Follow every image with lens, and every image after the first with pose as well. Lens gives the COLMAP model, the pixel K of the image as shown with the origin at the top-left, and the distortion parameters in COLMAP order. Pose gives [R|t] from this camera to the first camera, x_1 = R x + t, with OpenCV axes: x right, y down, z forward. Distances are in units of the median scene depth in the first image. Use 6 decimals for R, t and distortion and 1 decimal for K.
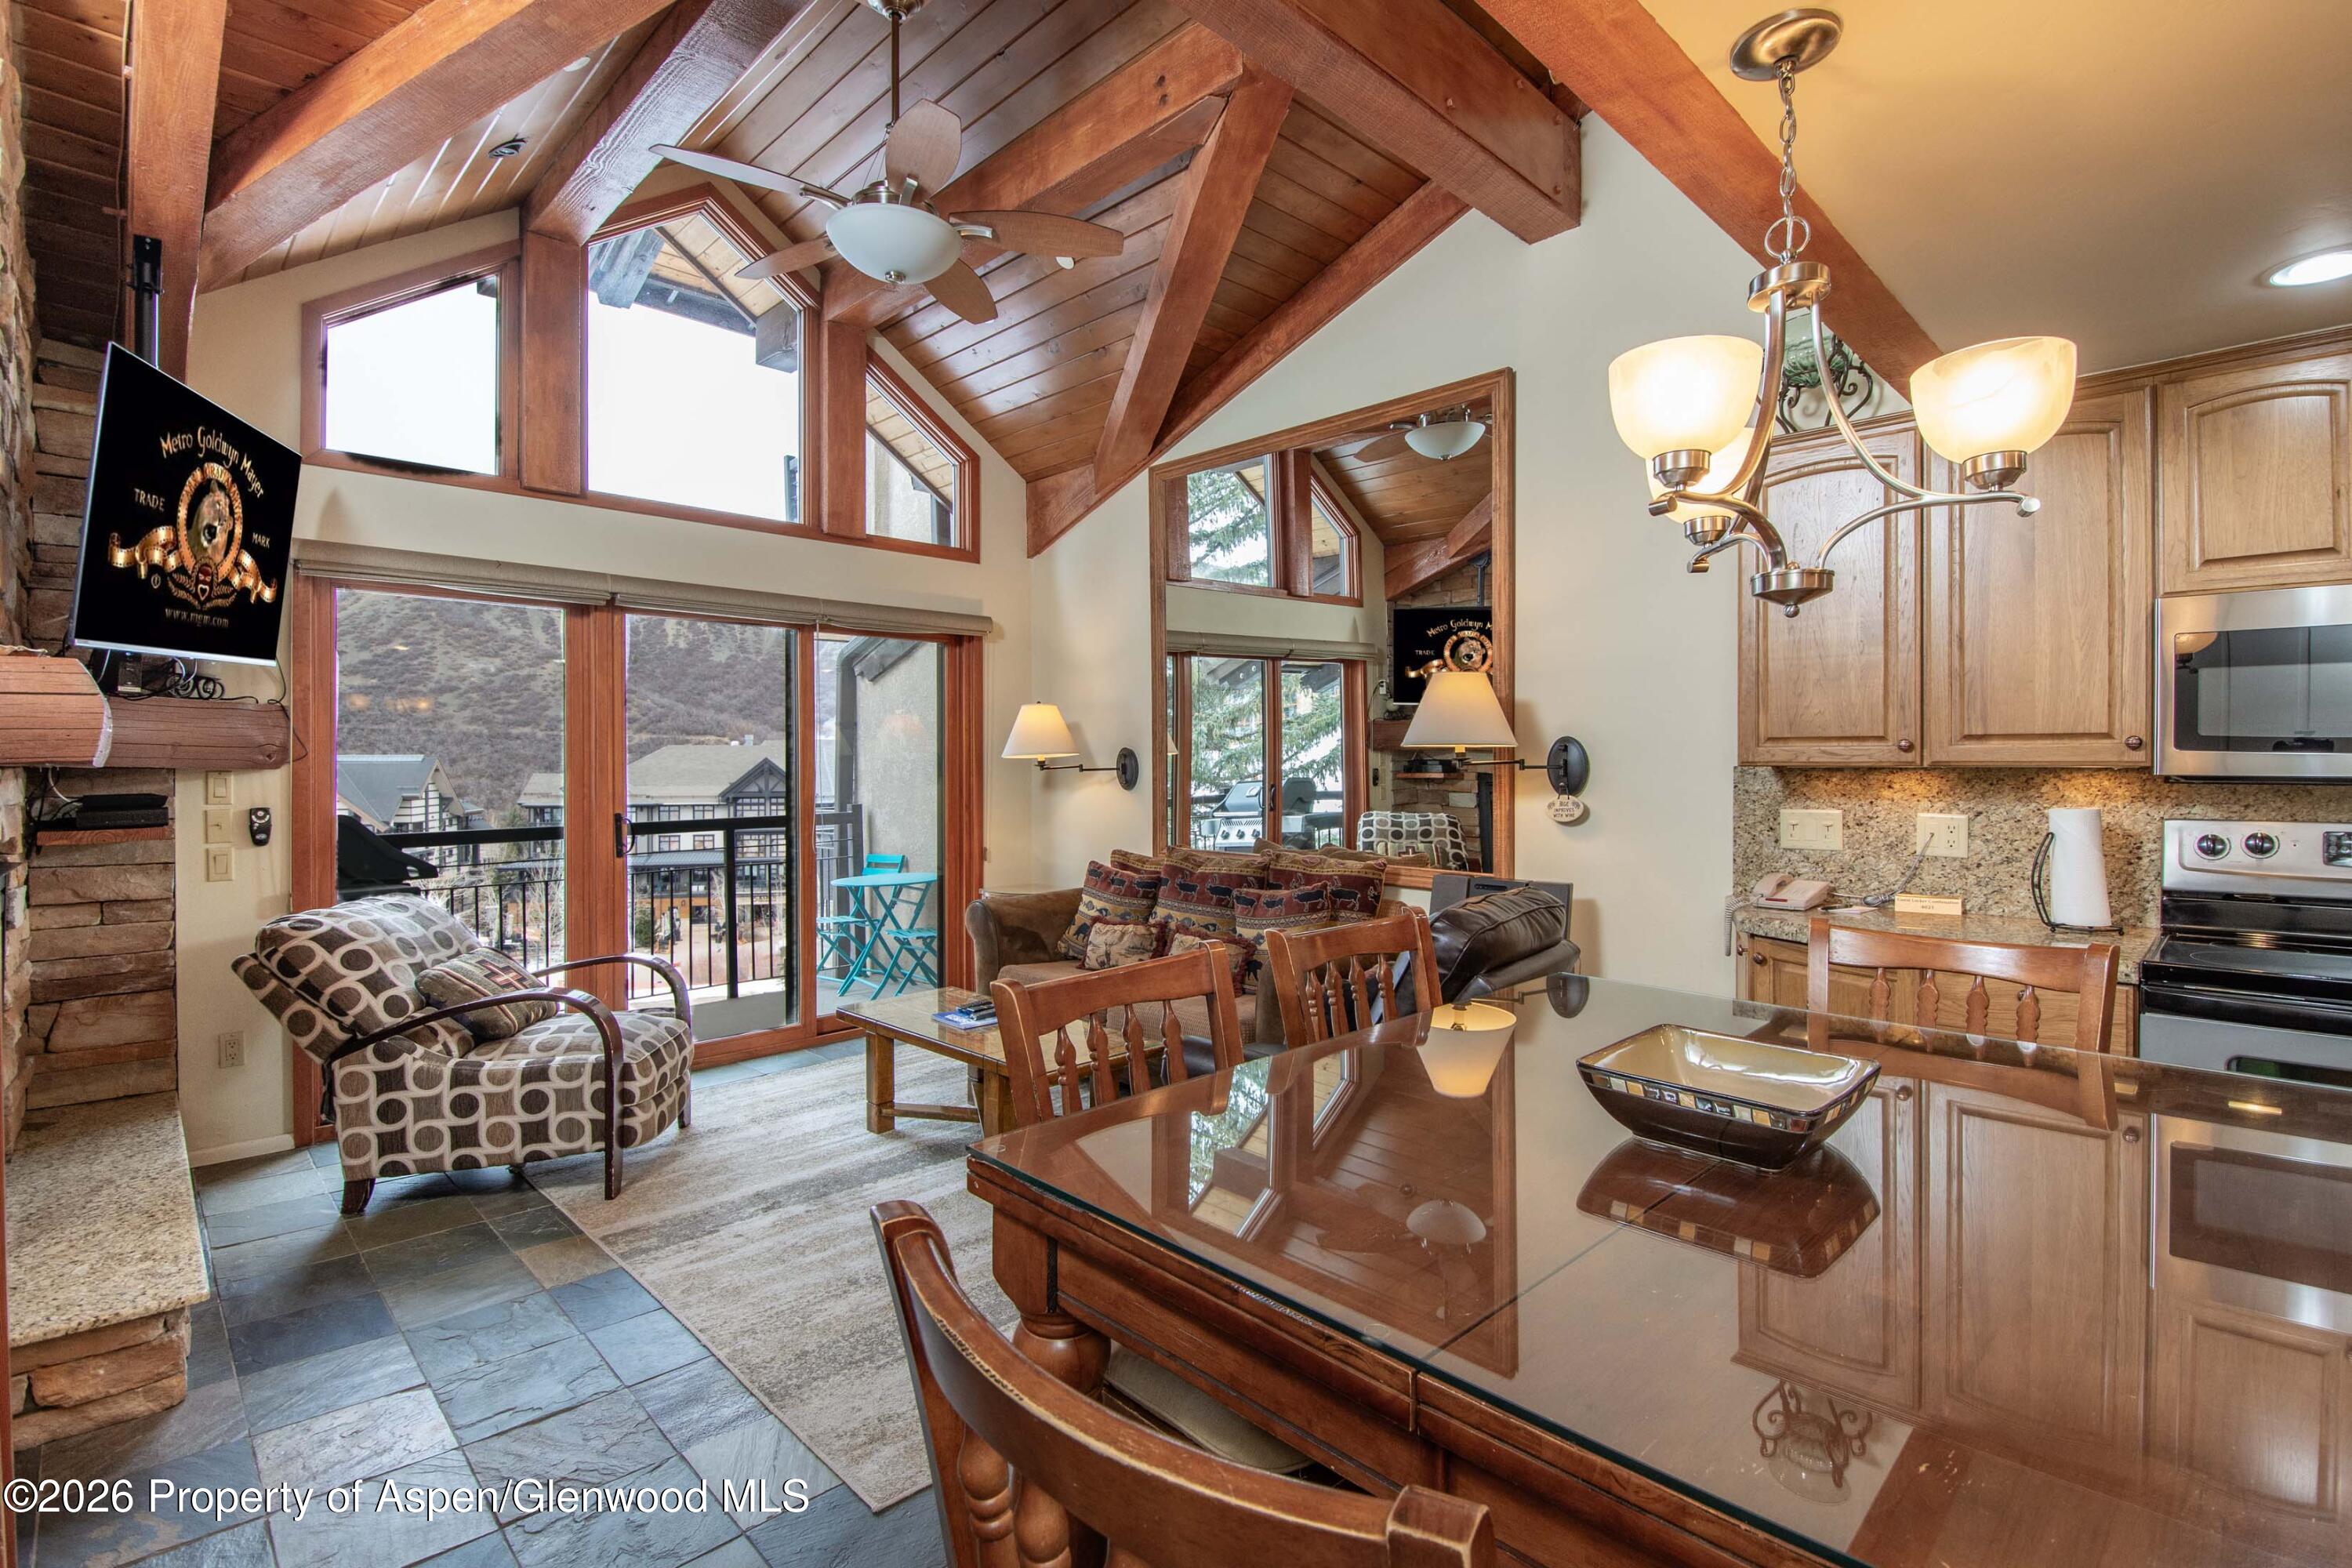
lens RADIAL K [[1059.8, 0, 1093.5], [0, 1059.8, 778.9], [0, 0, 1]] dist [-0.004899, -0.004475]
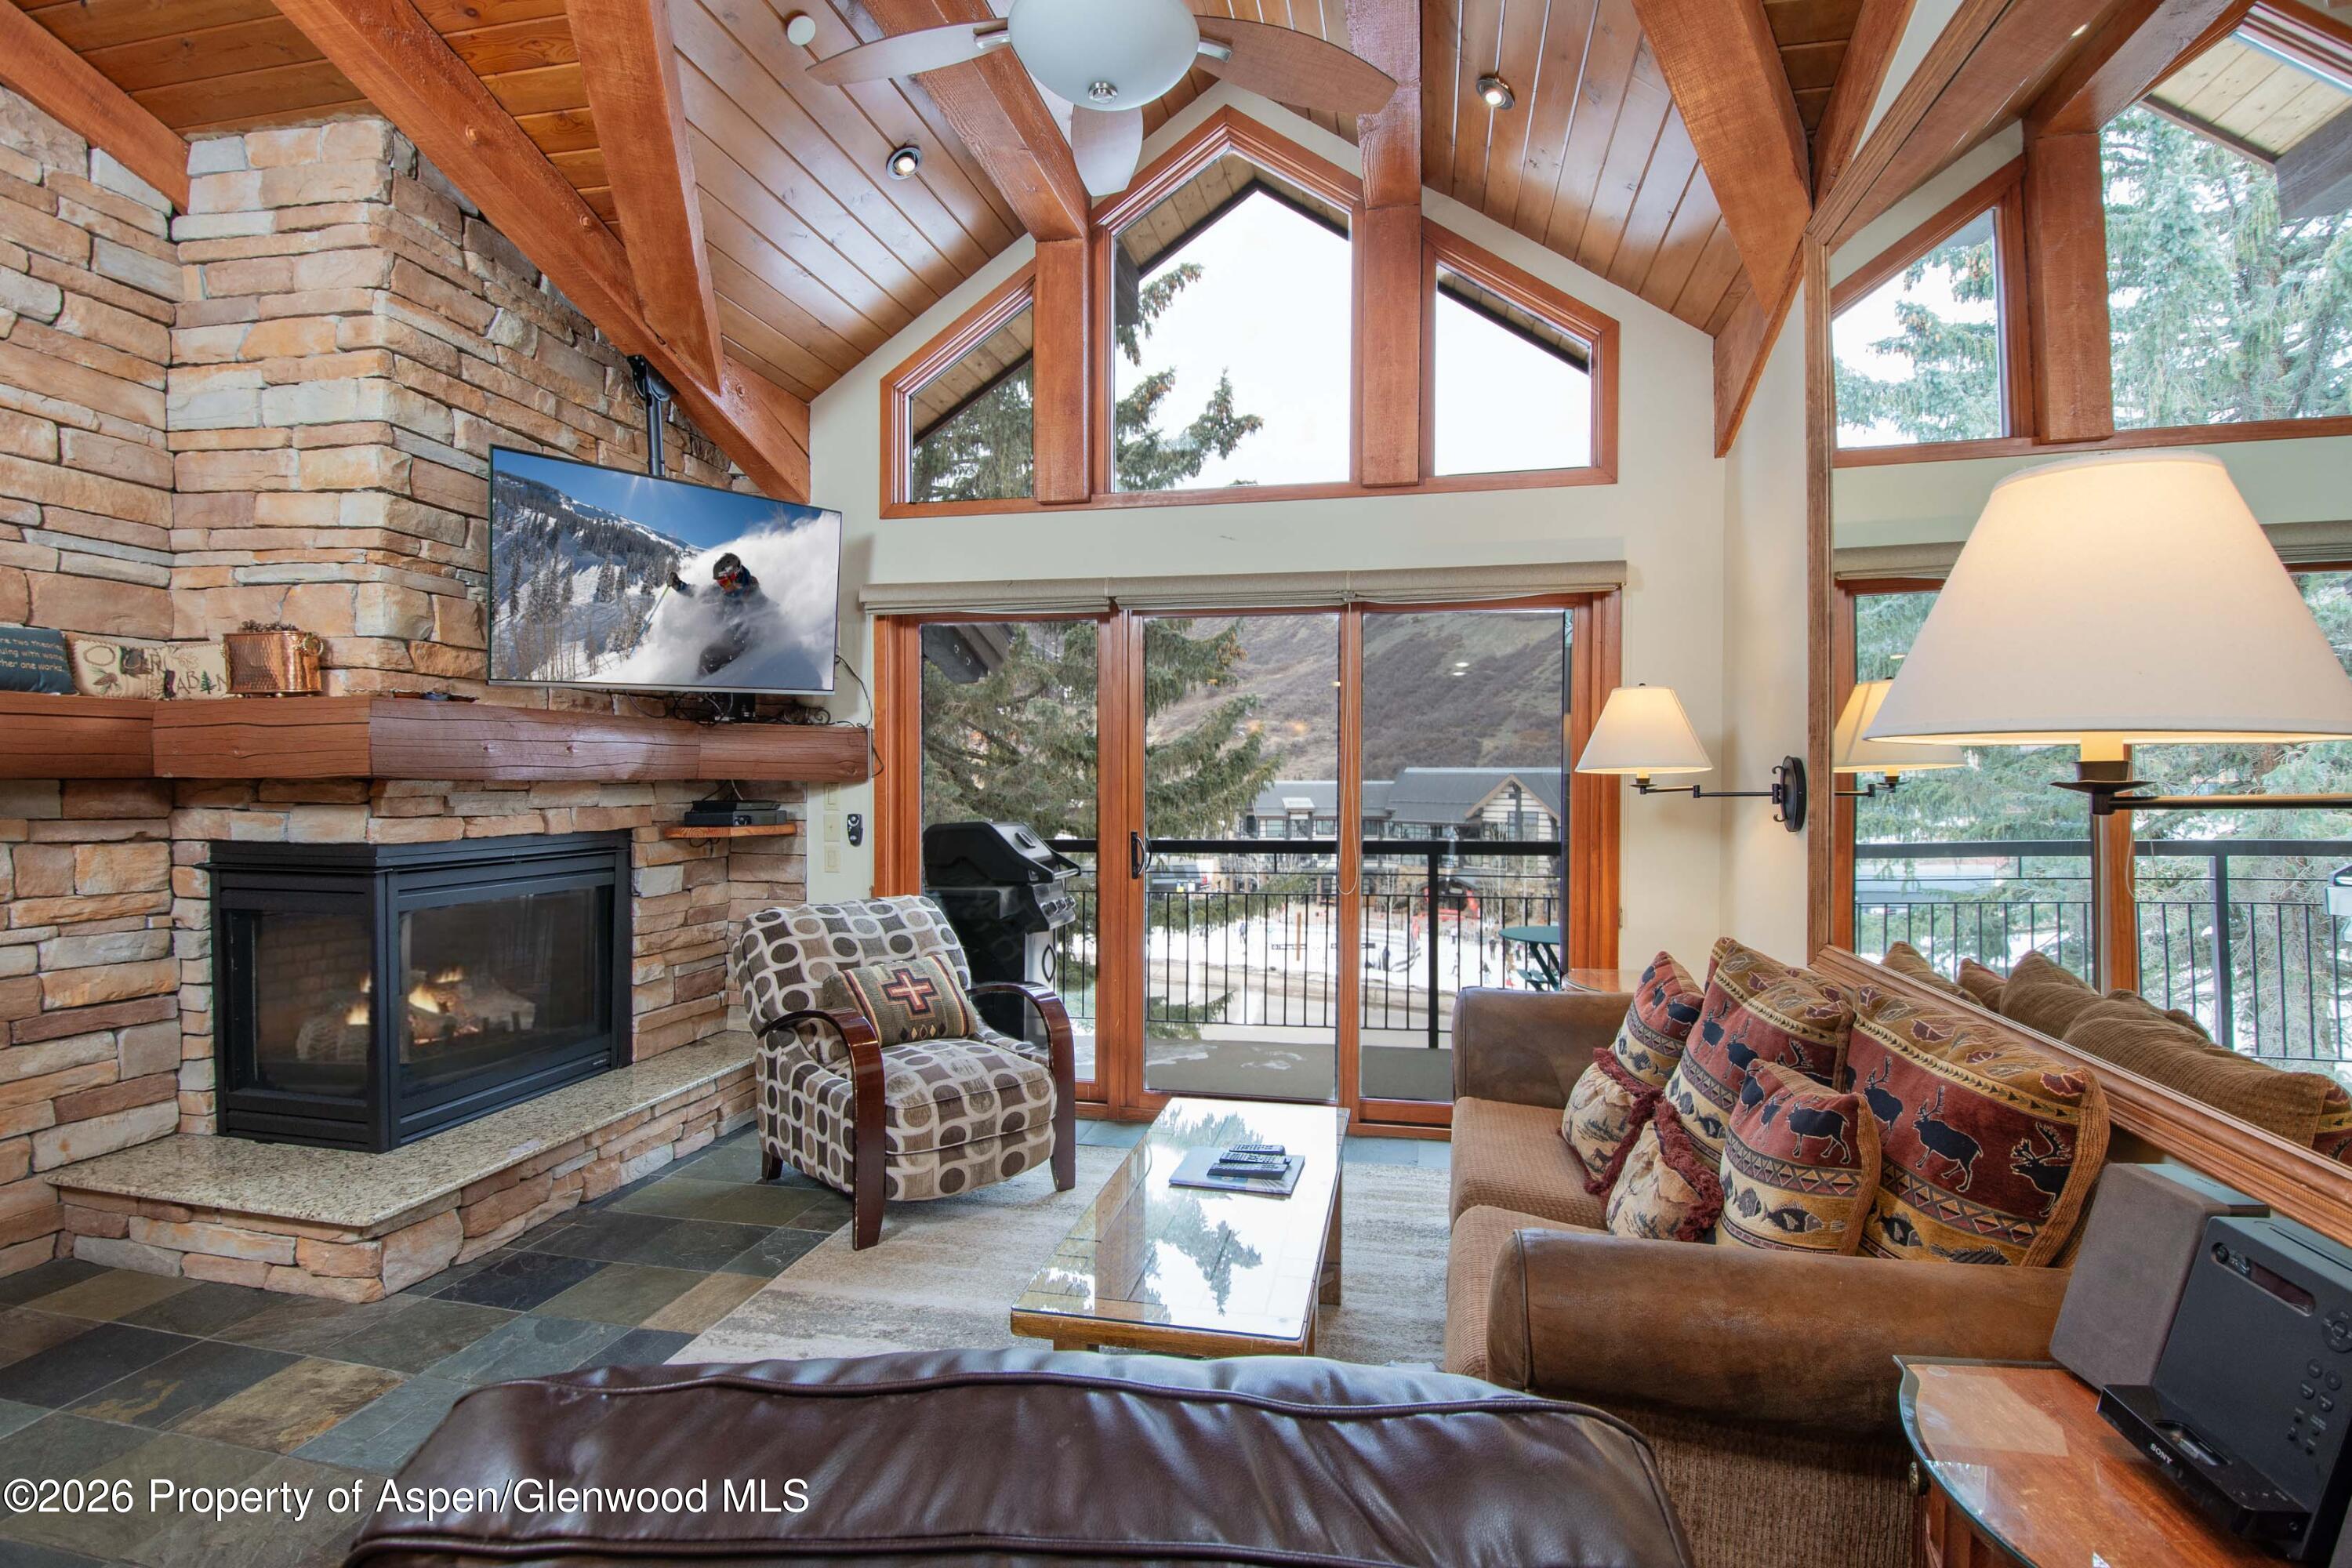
lens RADIAL K [[1059.8, 0, 1170.4], [0, 1059.8, 775.0], [0, 0, 1]] dist [-0.004899, -0.004475]
pose [[0.603783, 0.004370, -0.797137, 0.349968], [-0.015915, 0.999852, -0.006573, -0.013172], [0.796990, 0.016656, 0.603763, 0.511878]]
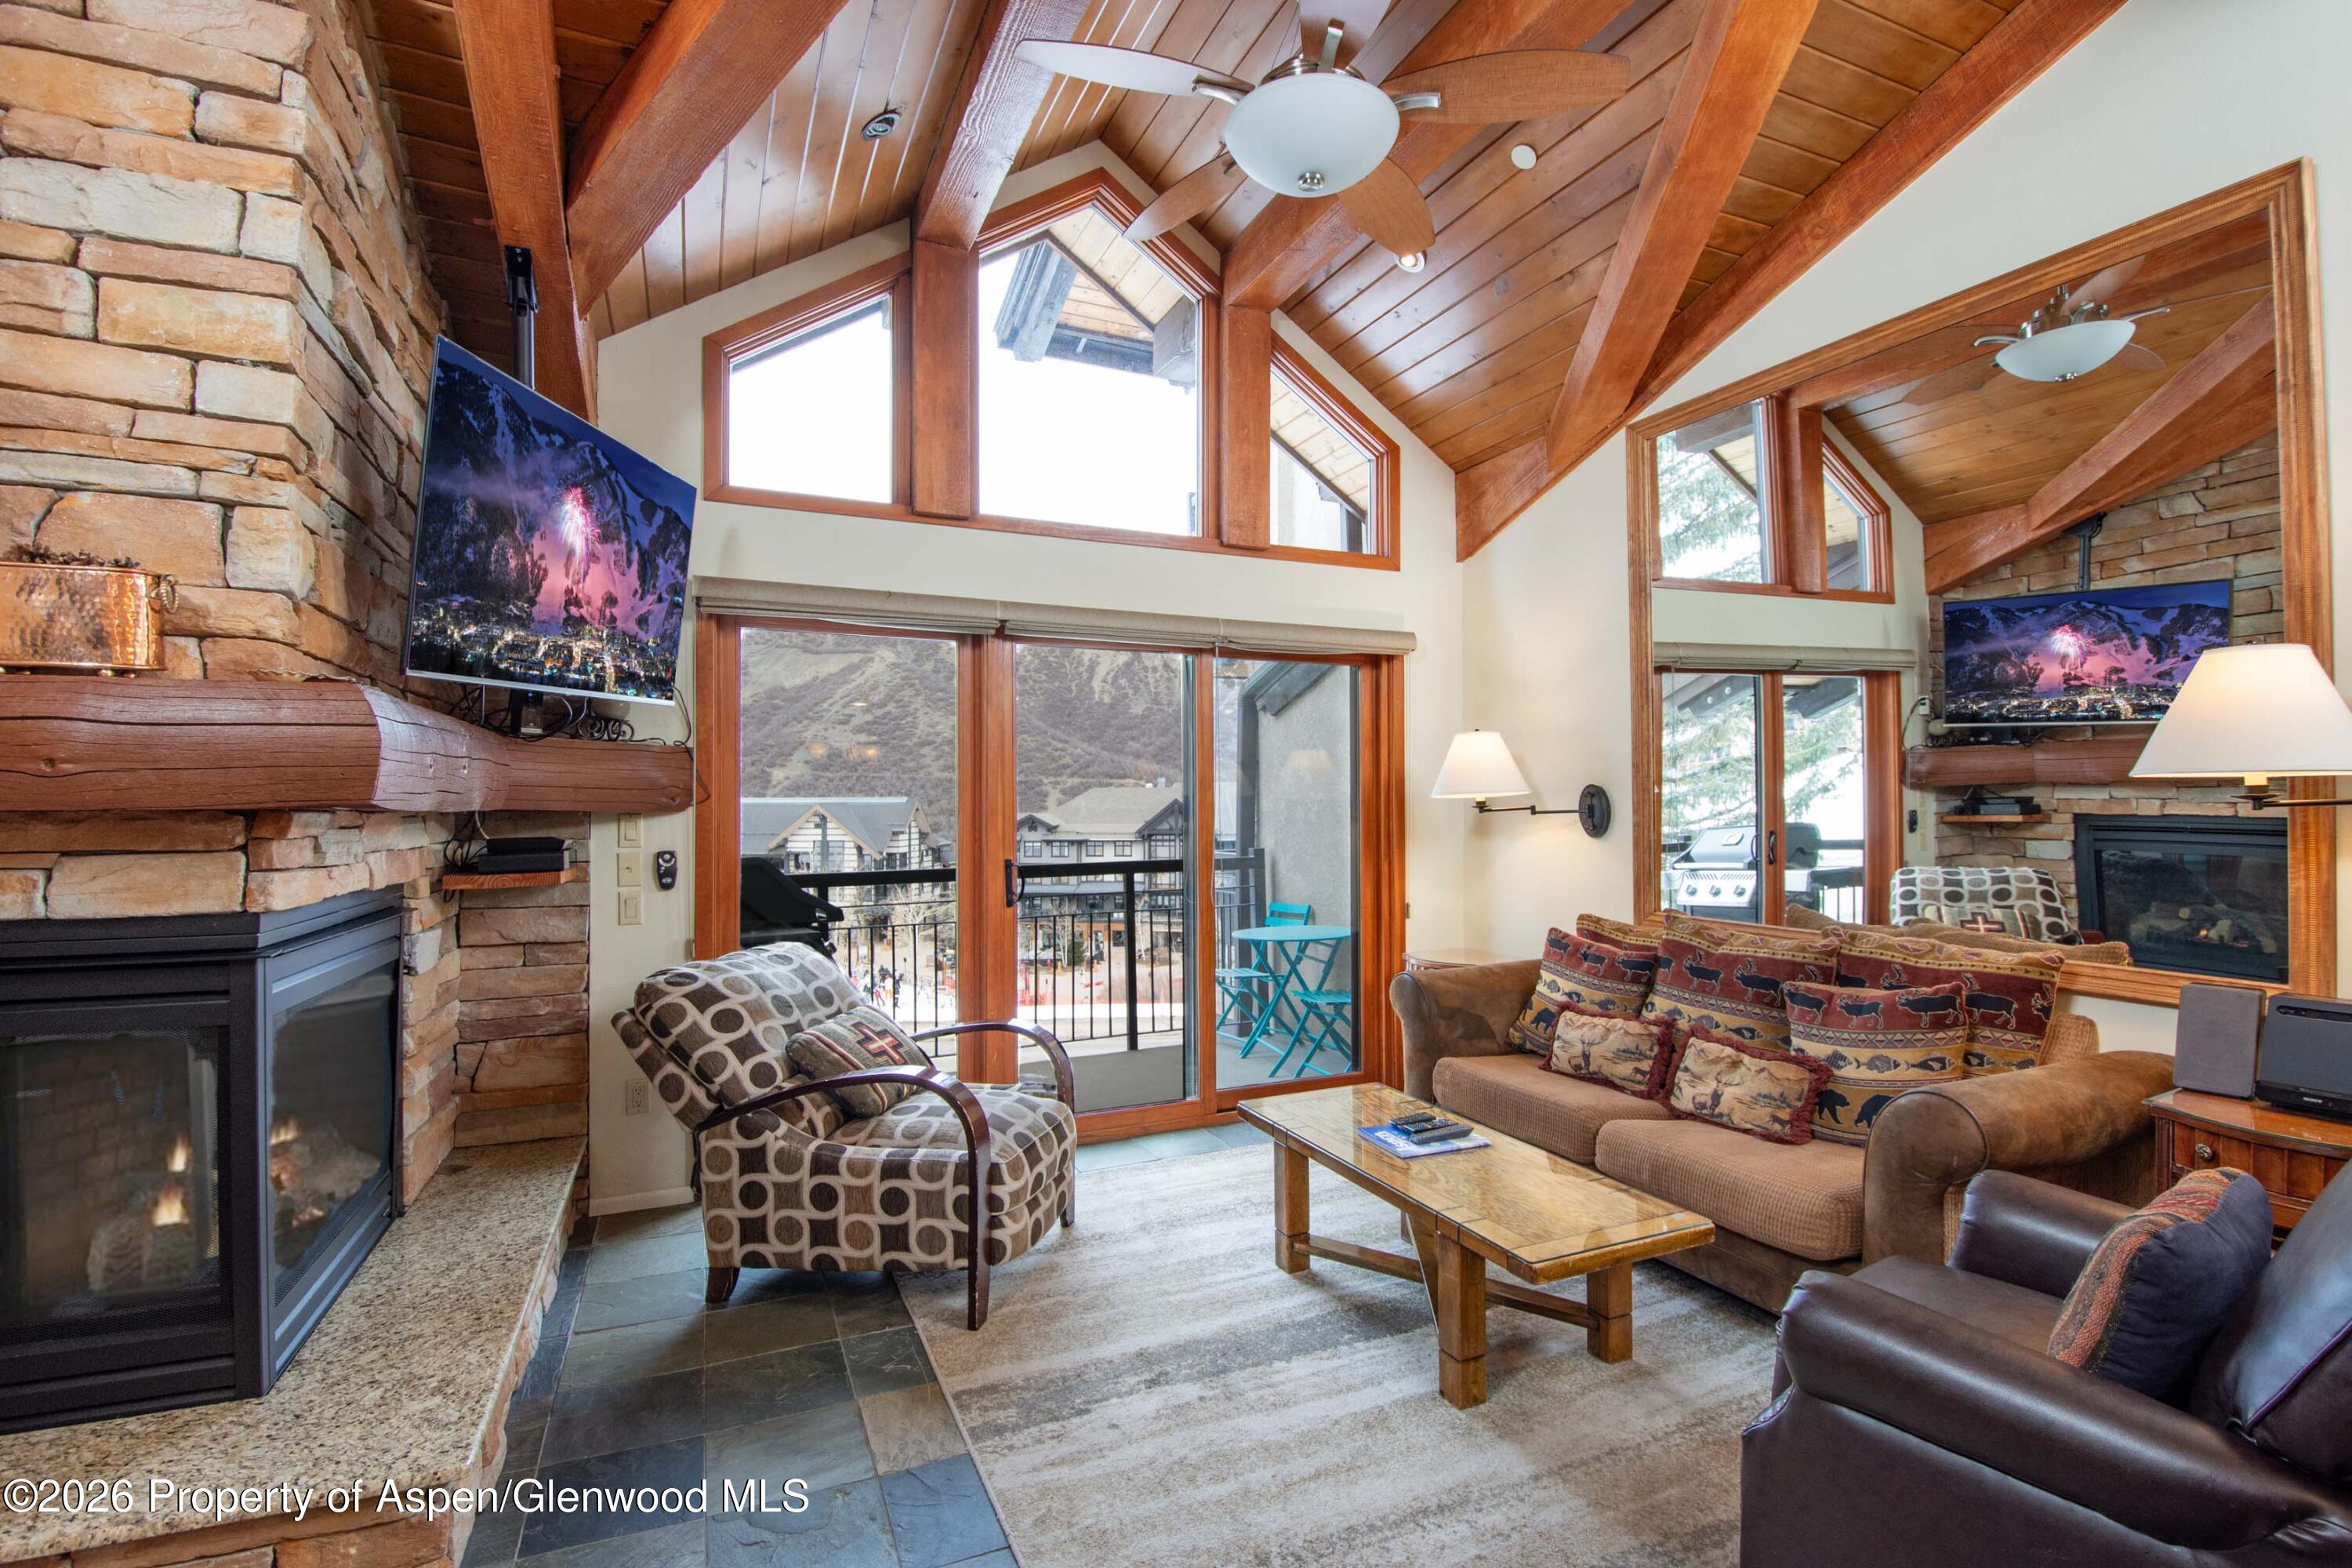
lens RADIAL K [[1045.1, 0, 1151.9], [0, 1045.1, 777.2], [0, 0, 1]] dist [-0.013284, -0.001914]
pose [[0.949407, -0.009050, -0.313918, -0.048957], [-0.003116, 0.999264, -0.038231, -0.005093], [0.314033, 0.037275, 0.948680, 0.197365]]
